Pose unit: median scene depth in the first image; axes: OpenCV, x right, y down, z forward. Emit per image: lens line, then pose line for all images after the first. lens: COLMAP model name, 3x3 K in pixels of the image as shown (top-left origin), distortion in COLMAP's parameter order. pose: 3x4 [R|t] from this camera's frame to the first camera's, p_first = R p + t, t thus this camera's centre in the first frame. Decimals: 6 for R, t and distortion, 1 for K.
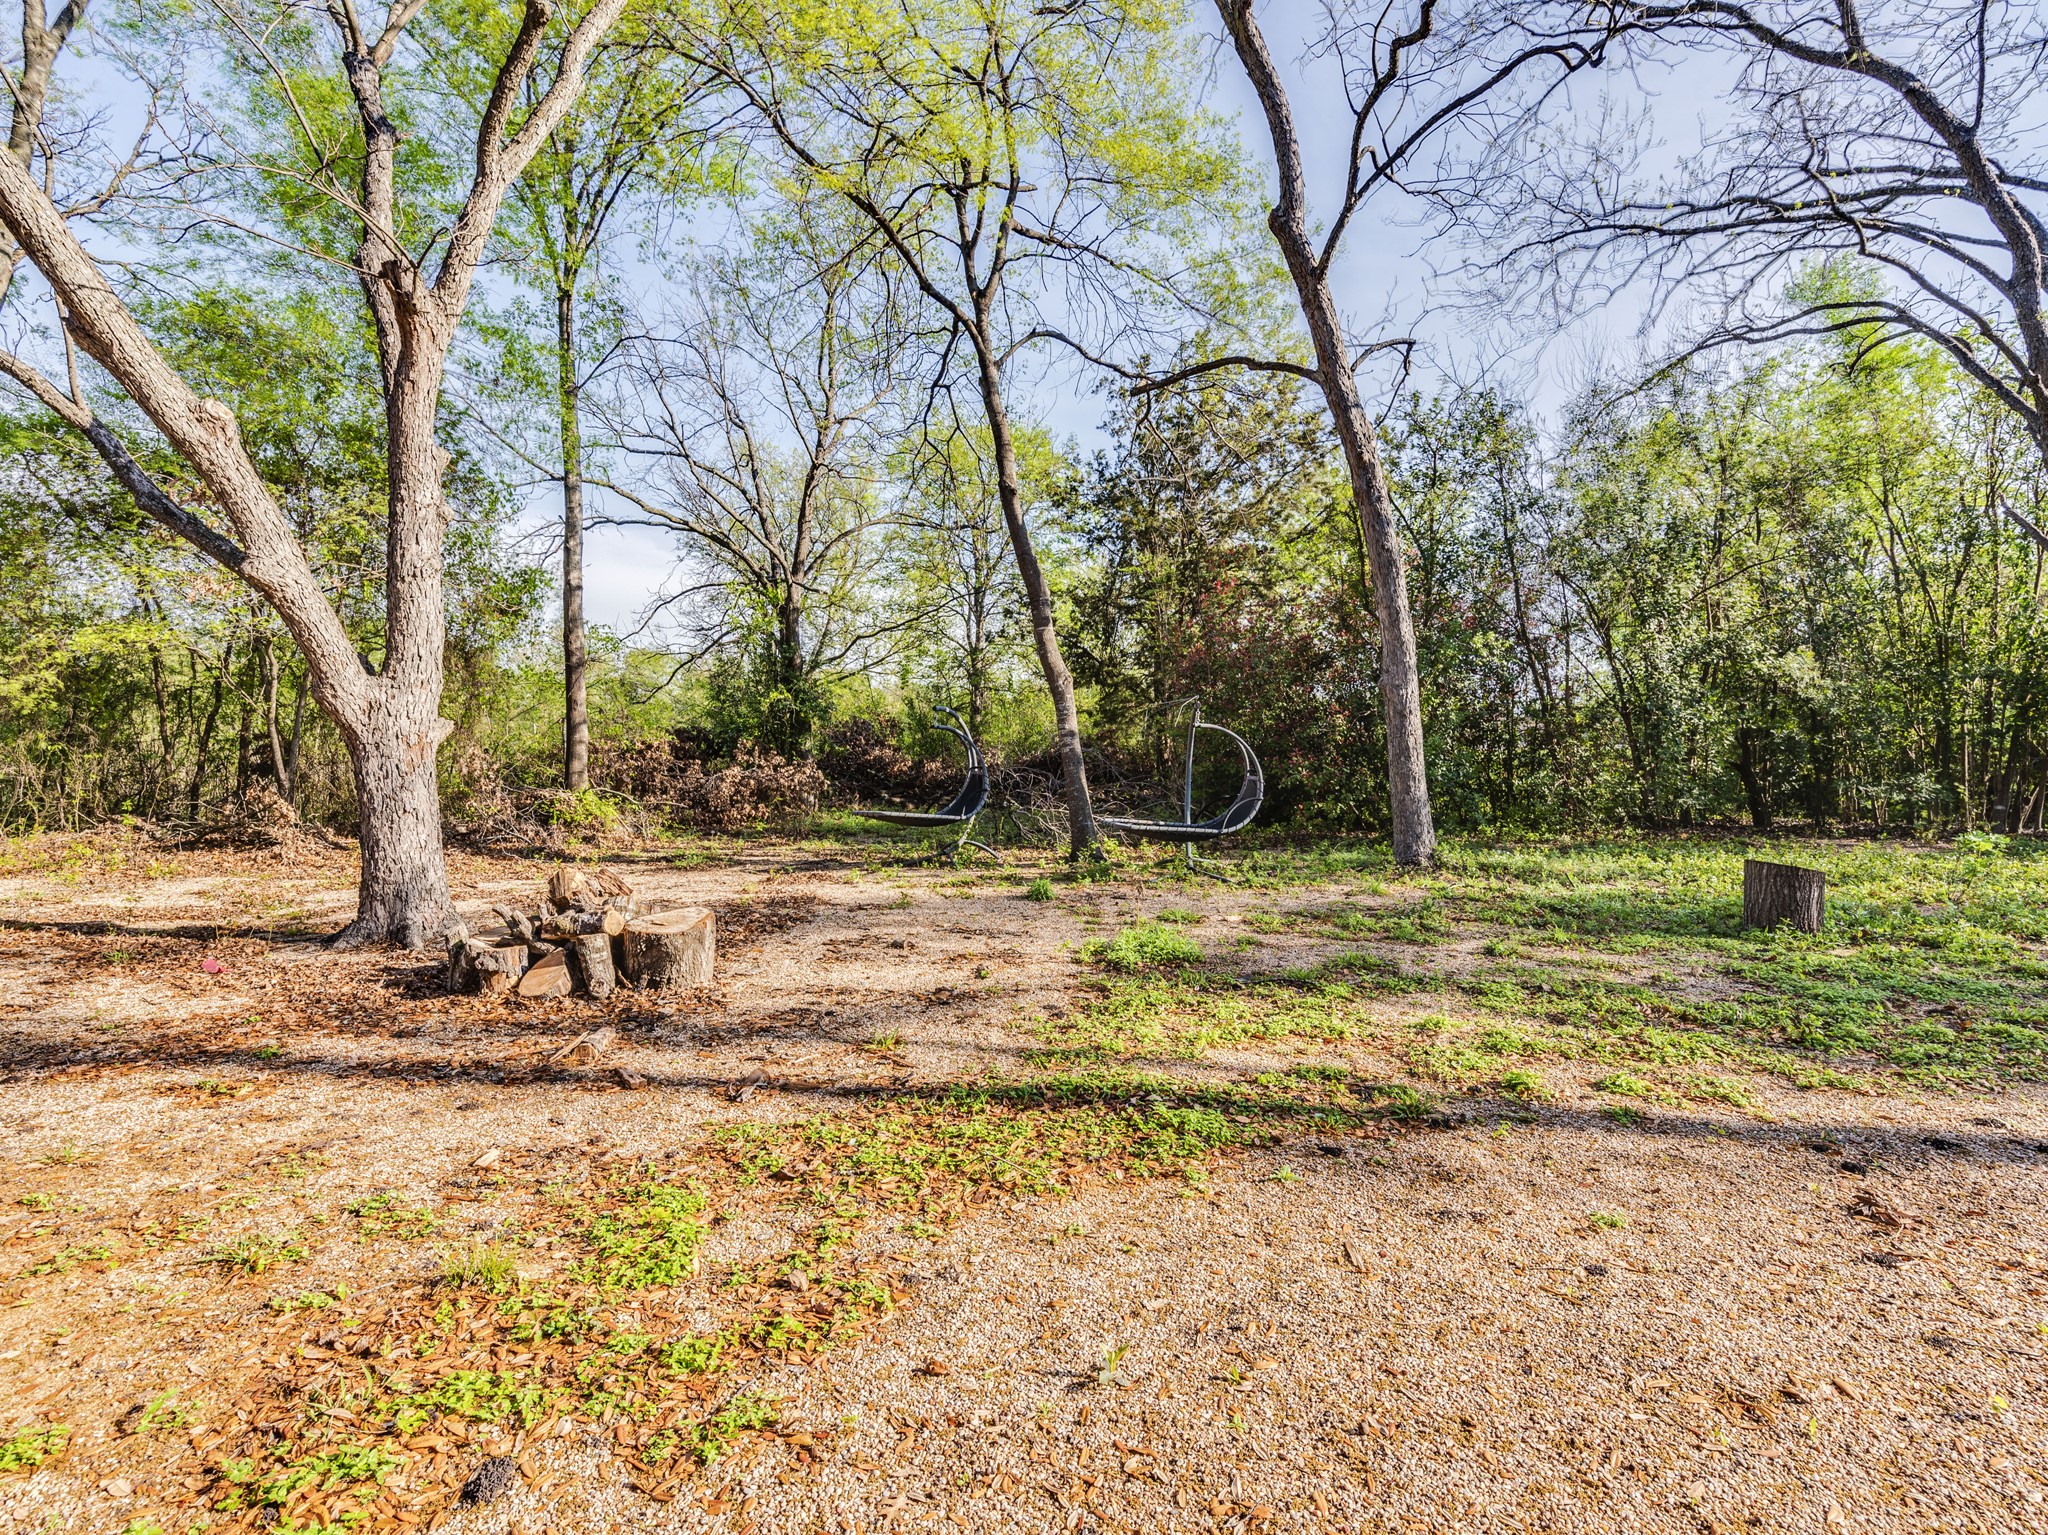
lens RADIAL K [[1006.6, 0, 1029.9], [0, 1006.6, 759.5], [0, 0, 1]] dist [0.002141, 0.000732]
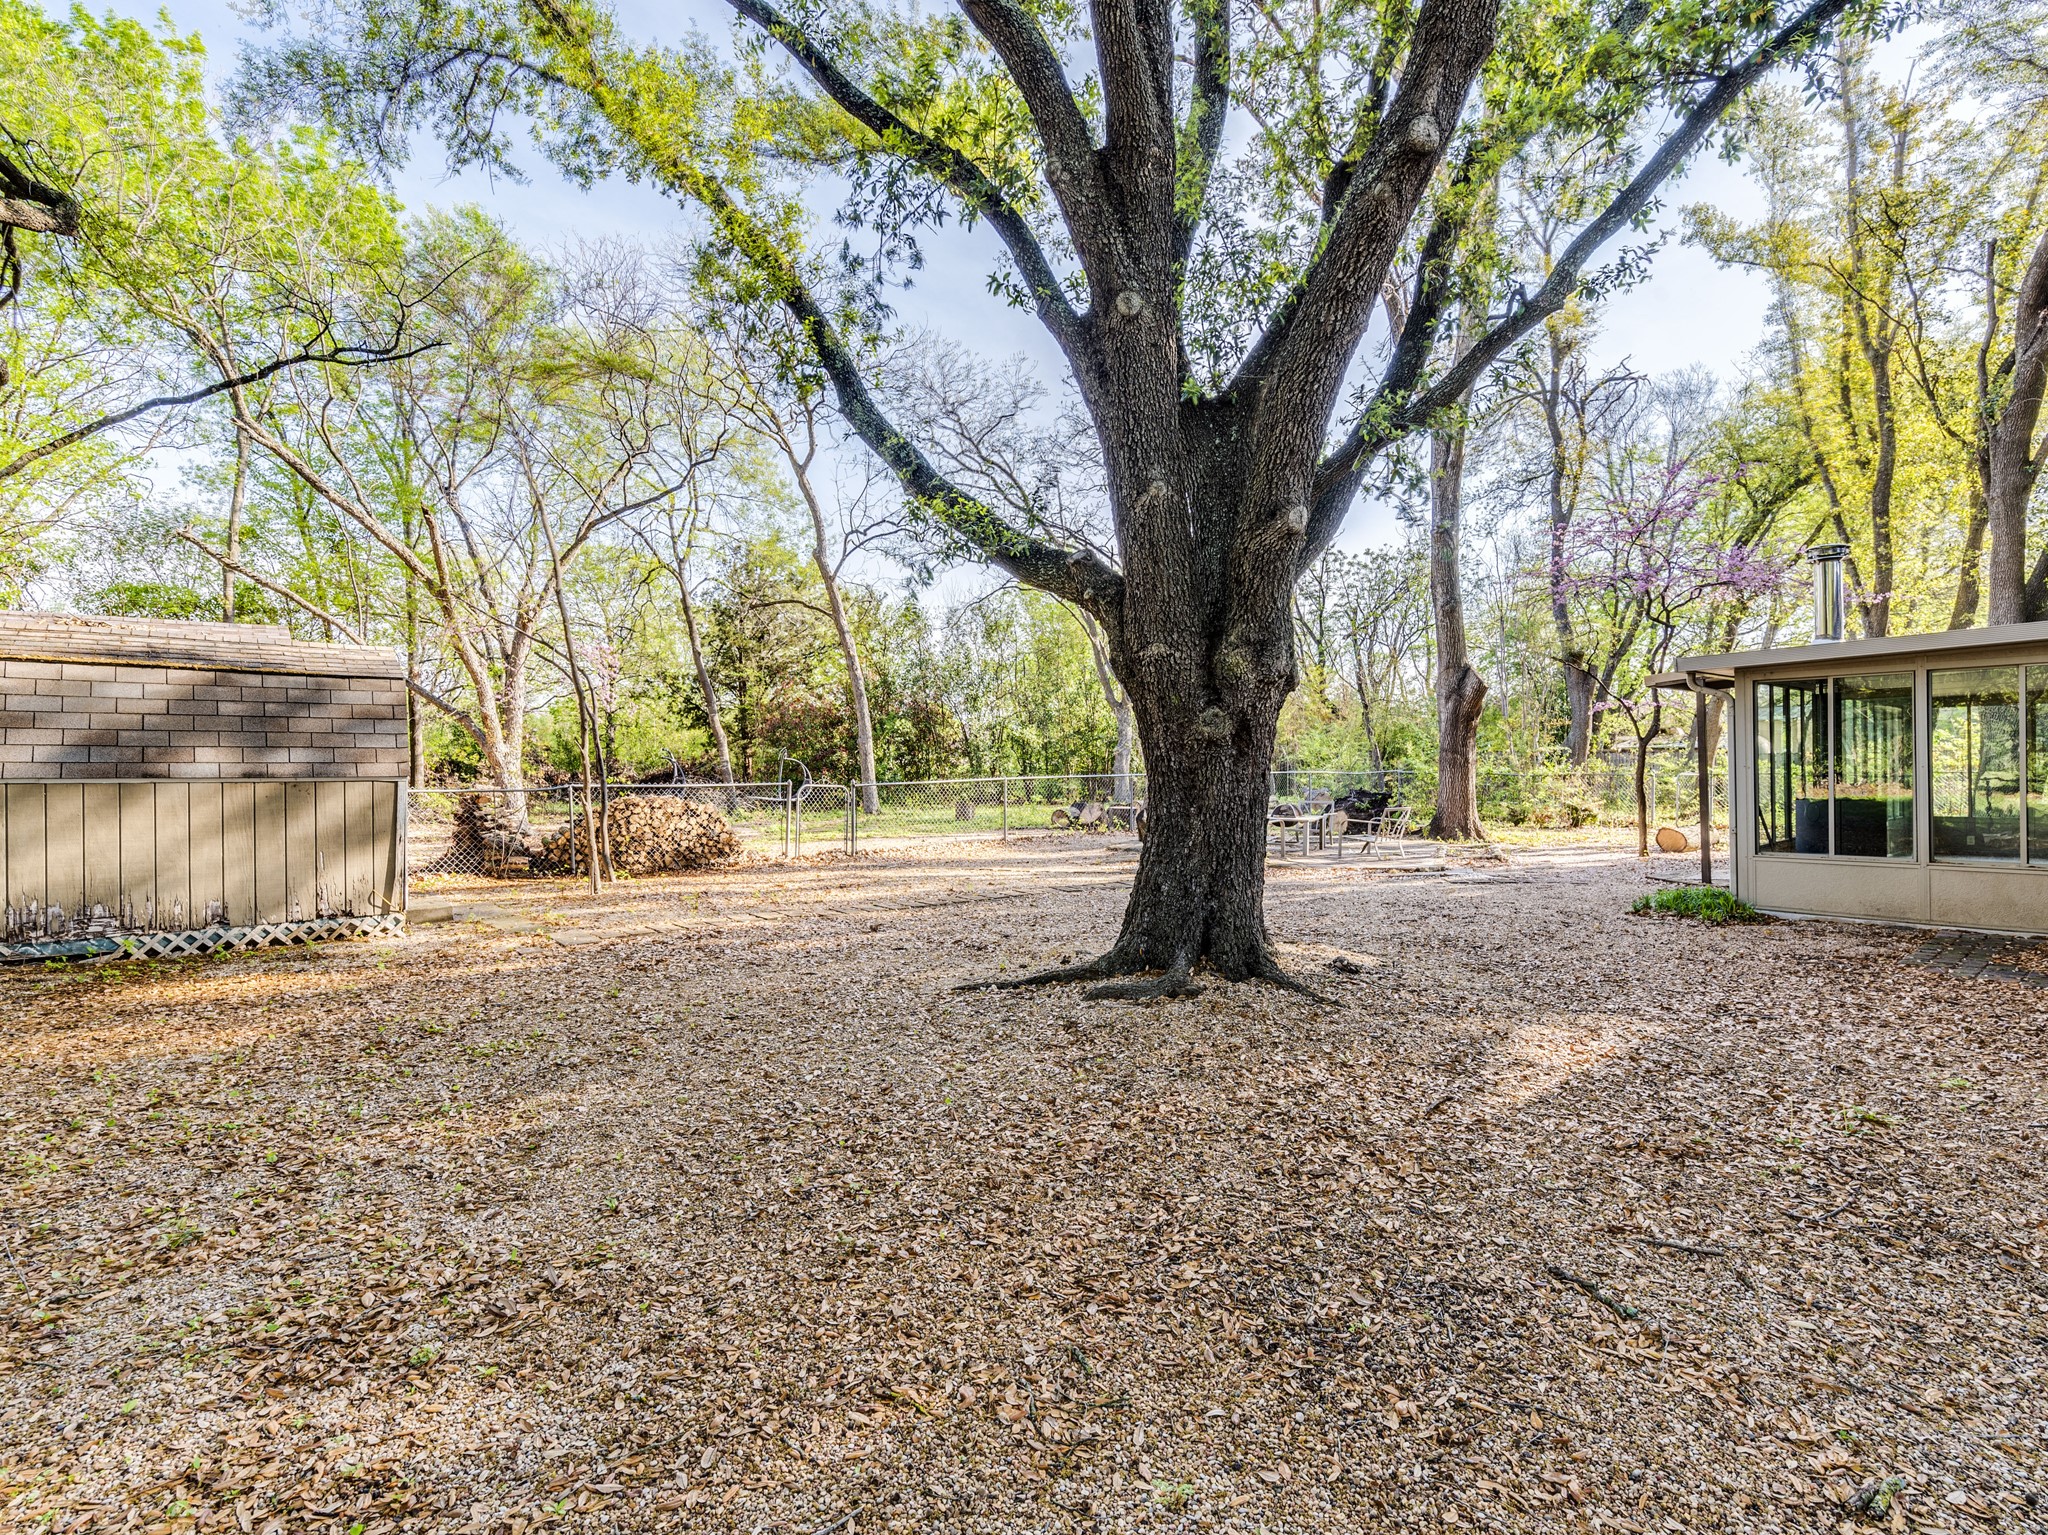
lens RADIAL K [[1006.6, 0, 1029.9], [0, 1006.6, 759.5], [0, 0, 1]] dist [0.002141, 0.000732]
pose [[0.898470, 0.003692, 0.439019, -0.327324], [0.001861, 0.999924, -0.012217, -0.001400], [-0.439031, 0.011794, 0.898395, -1.291900]]
